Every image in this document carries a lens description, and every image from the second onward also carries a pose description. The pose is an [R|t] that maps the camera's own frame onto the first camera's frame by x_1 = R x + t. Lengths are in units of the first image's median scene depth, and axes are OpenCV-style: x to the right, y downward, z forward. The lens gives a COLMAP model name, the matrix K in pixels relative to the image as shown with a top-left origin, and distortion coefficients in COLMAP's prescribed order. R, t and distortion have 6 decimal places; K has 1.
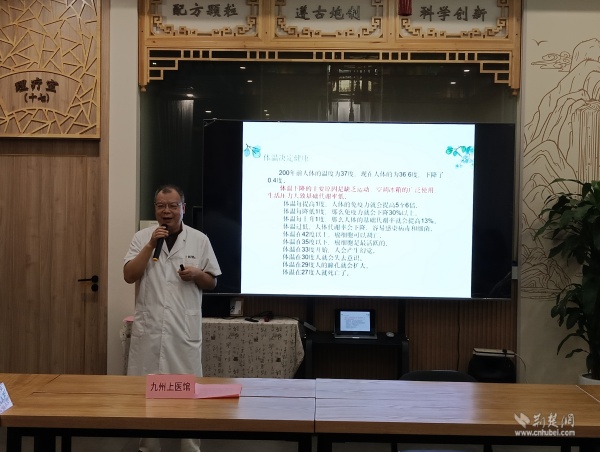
lens RADIAL K [[906.8, 0, 300.2], [0, 906.8, 224.7], [0, 0, 1]] dist [0.008853, 0.000000]
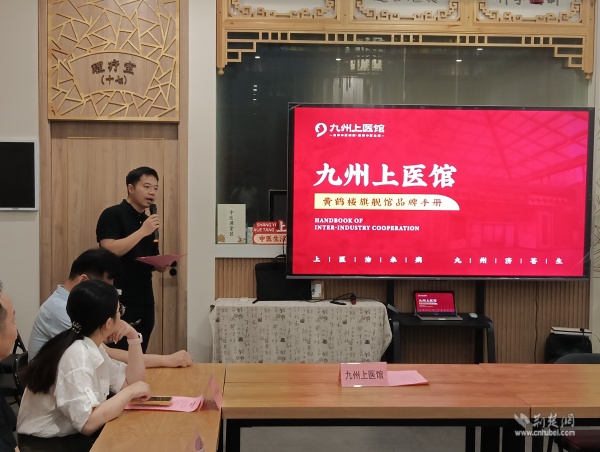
lens RADIAL K [[906.8, 0, 300.5], [0, 906.8, 227.9], [0, 0, 1]] dist [0.008853, 0.000000]
pose [[0.997311, -0.007627, 0.072884, -0.160867], [0.005329, 0.999484, 0.031666, -0.009679], [-0.073088, -0.031193, 0.996838, 0.002545]]
